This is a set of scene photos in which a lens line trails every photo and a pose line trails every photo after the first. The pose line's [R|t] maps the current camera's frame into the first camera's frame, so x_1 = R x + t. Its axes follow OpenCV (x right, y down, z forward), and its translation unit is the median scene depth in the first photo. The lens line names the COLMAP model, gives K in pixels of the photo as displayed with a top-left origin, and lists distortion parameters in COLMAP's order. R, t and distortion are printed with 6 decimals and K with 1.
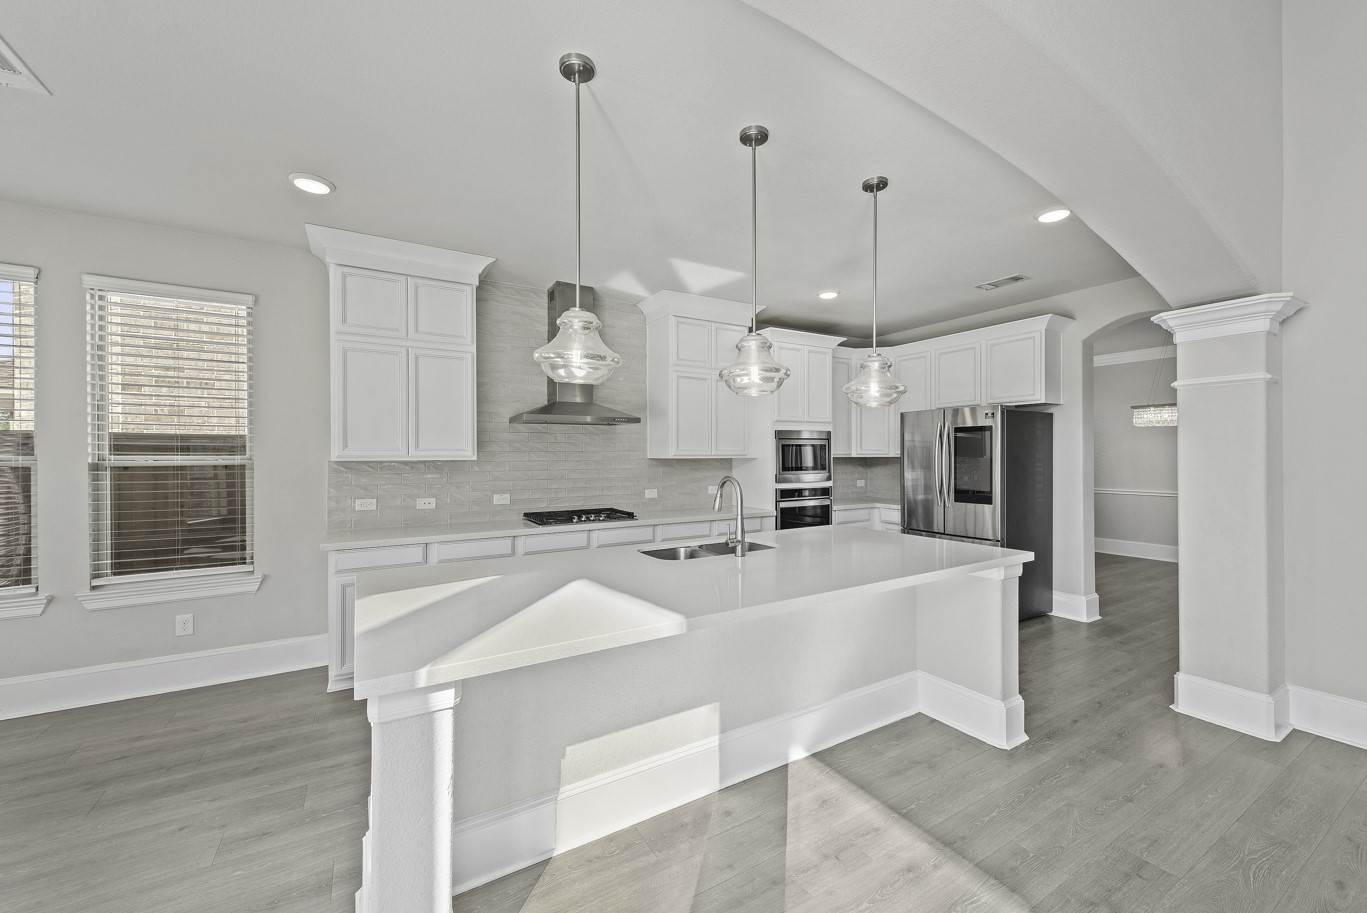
lens RADIAL K [[536.4, 0, 685.1], [0, 536.4, 454.5], [0, 0, 1]] dist [0.014678, -0.004748]
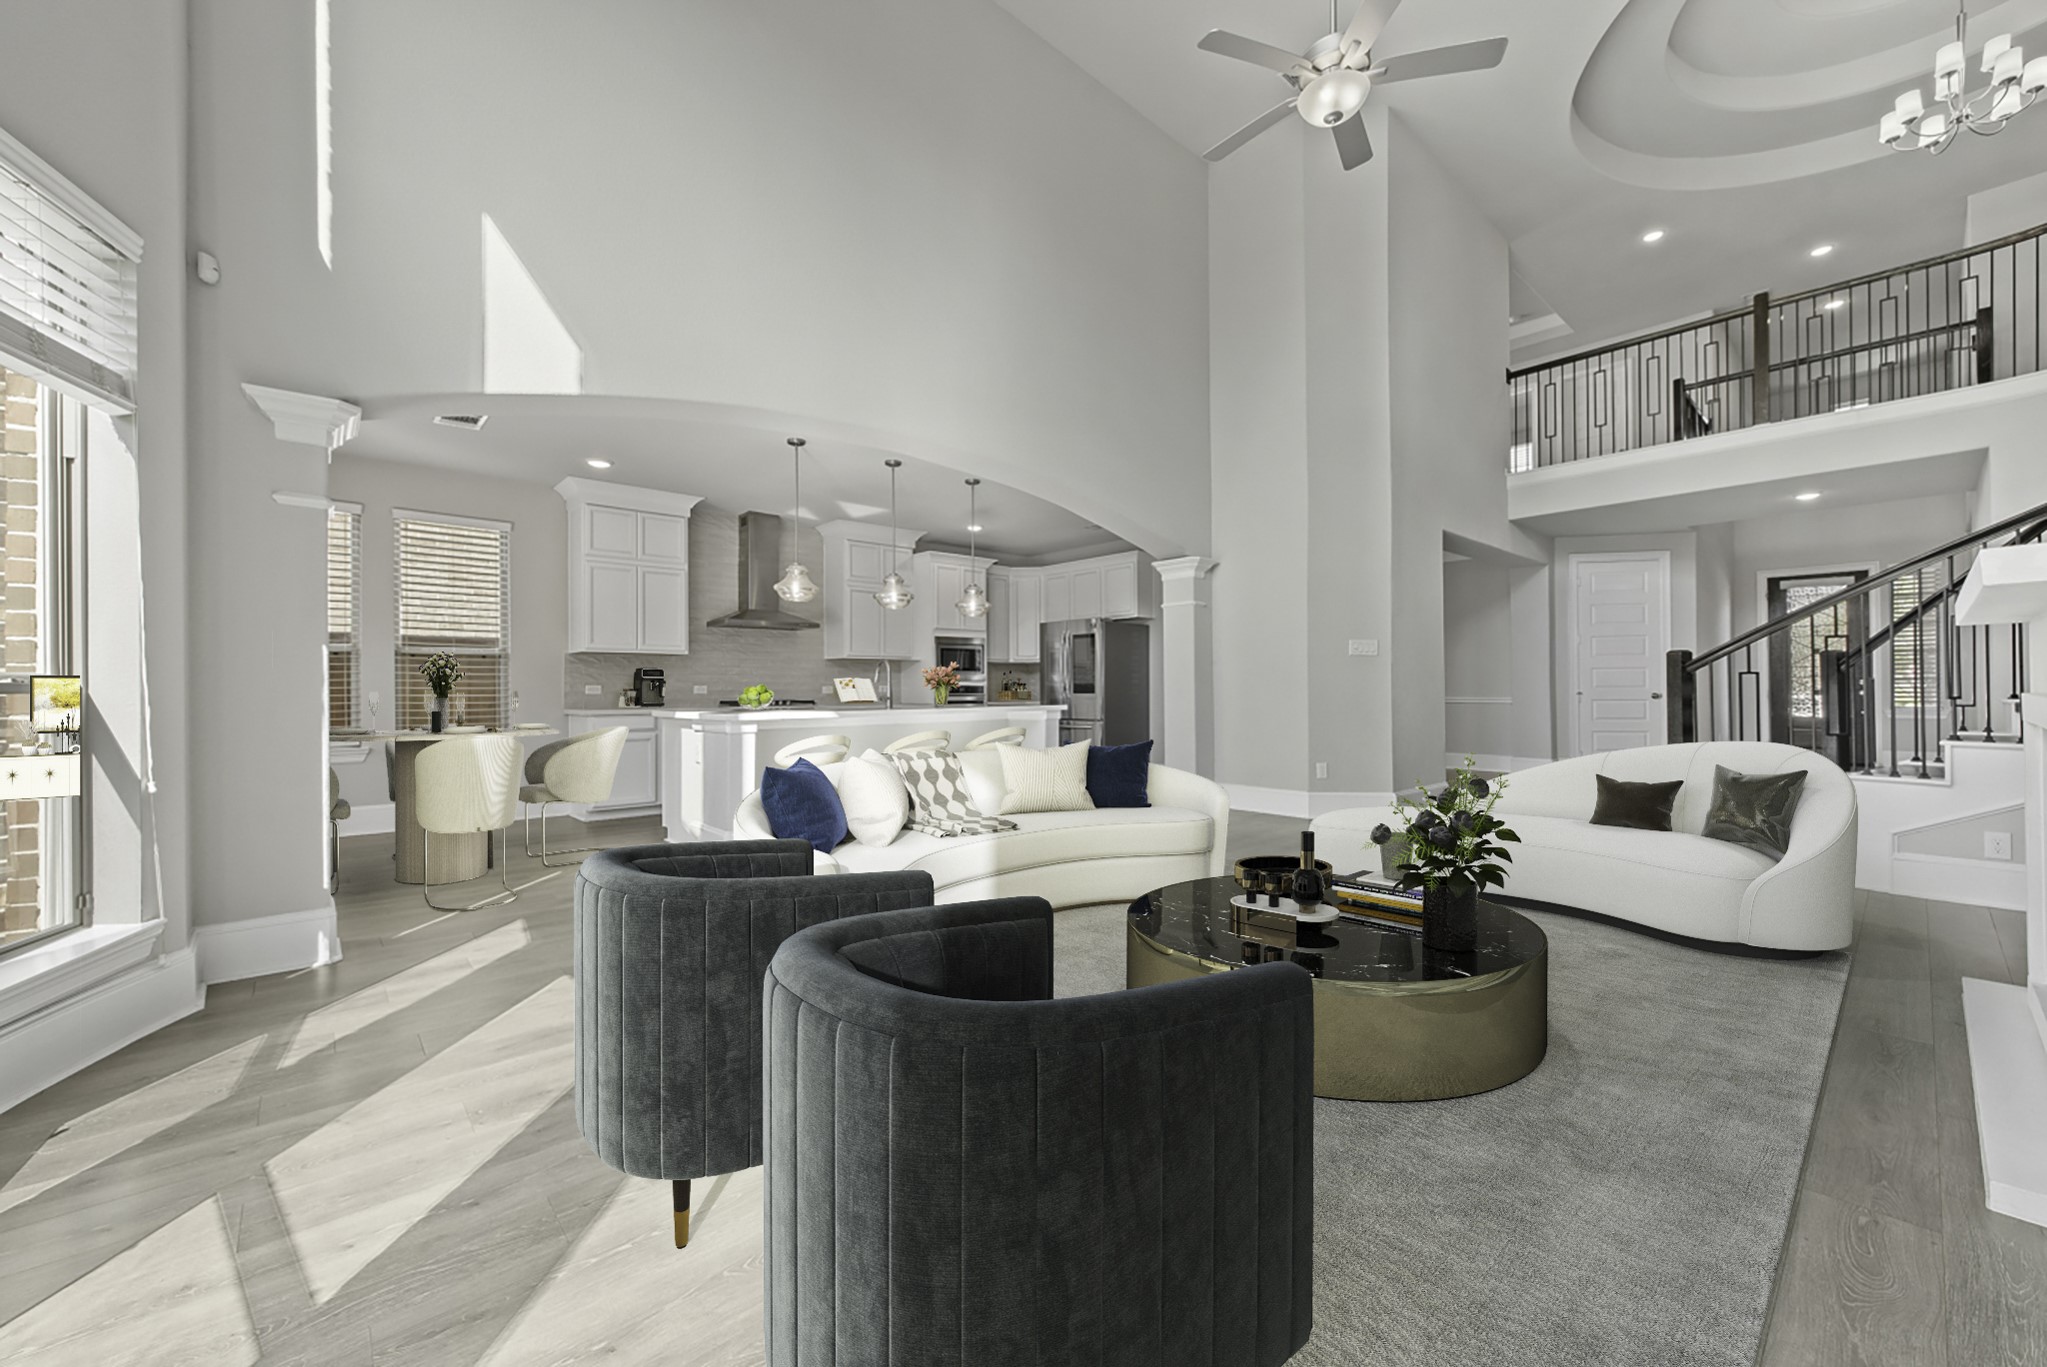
lens RADIAL K [[803.2, 0, 1026.0], [0, 803.2, 680.5], [0, 0, 1]] dist [0.014678, -0.004748]
pose [[0.981241, 0.000224, 0.192784, 0.030860], [0.002218, 0.999920, -0.012452, 0.106249], [-0.192771, 0.012646, 0.981162, -1.111103]]
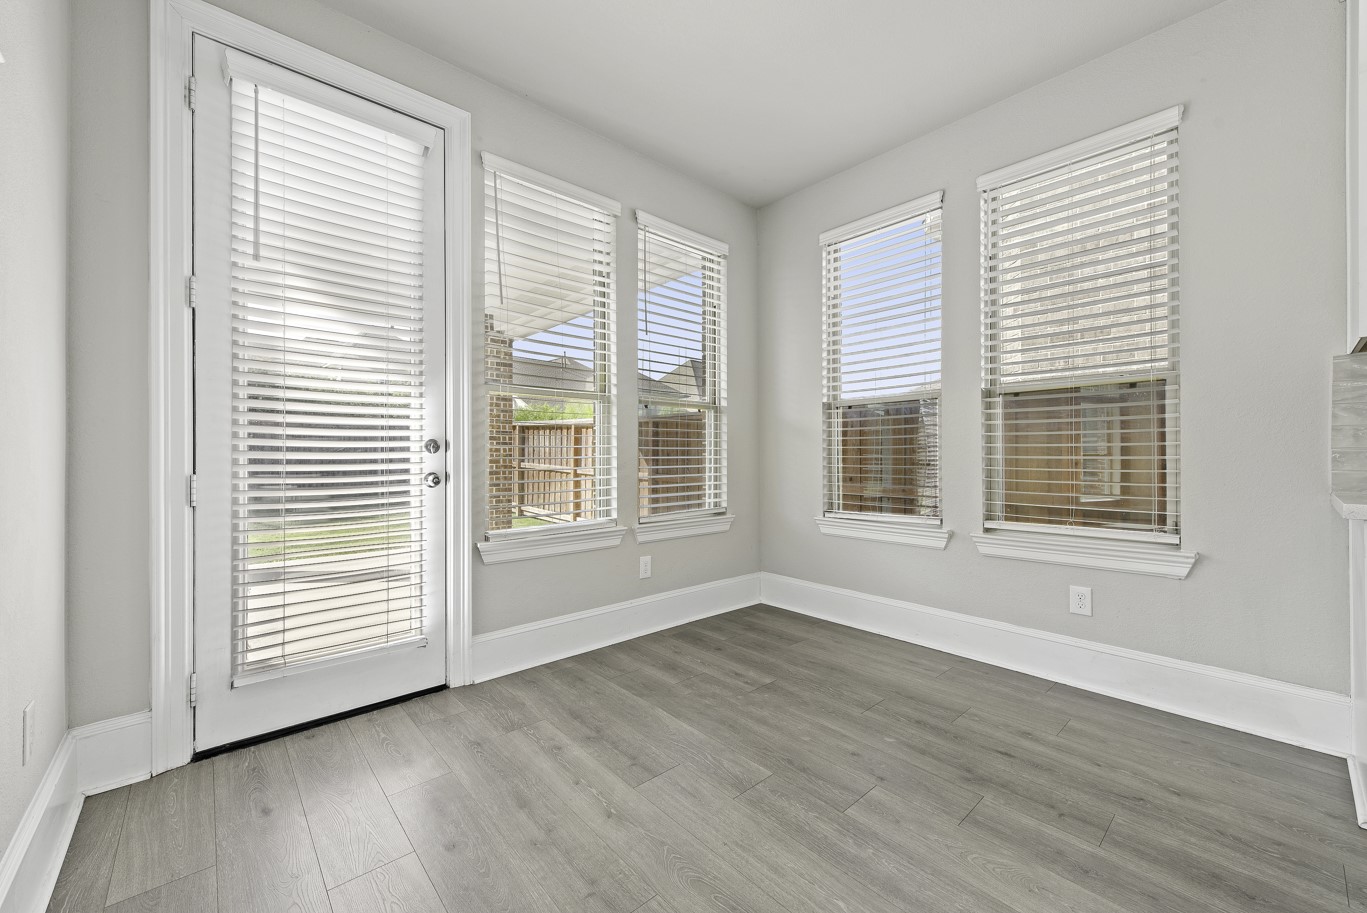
lens RADIAL K [[536.4, 0, 685.1], [0, 536.4, 454.5], [0, 0, 1]] dist [0.014678, -0.004748]
pose [[0.194513, 0.000422, -0.980900, -0.293271], [0.001718, 0.999998, 0.000771, 0.109357], [0.980898, -0.001835, 0.194512, 0.313561]]
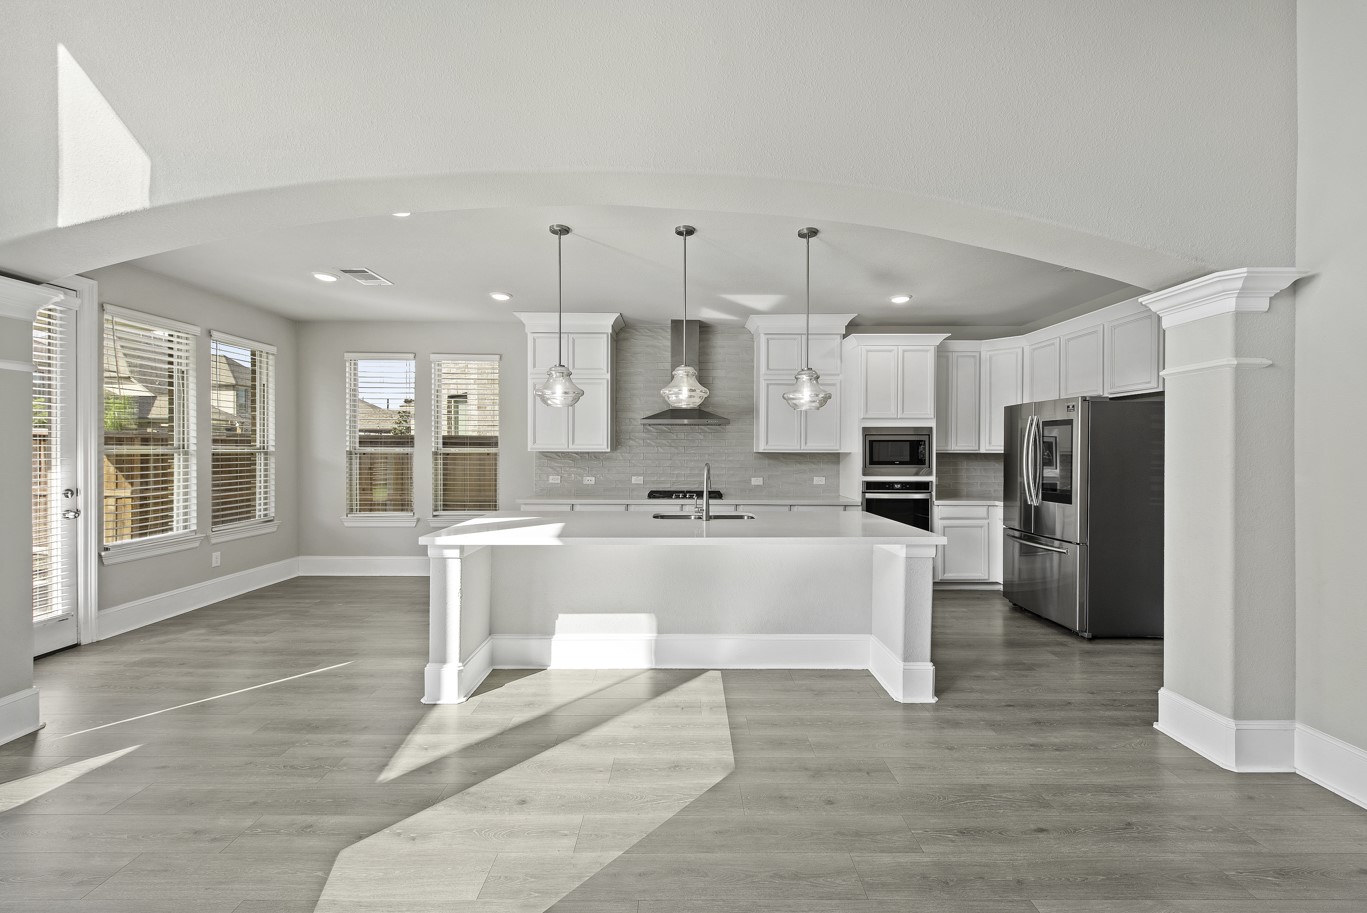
lens RADIAL K [[536.4, 0, 685.1], [0, 536.4, 454.5], [0, 0, 1]] dist [0.014678, -0.004748]
pose [[0.861294, 0.010228, -0.508004, 0.581088], [-0.006670, 0.999939, 0.008824, 0.004228], [0.508063, -0.004212, 0.861310, -0.172901]]
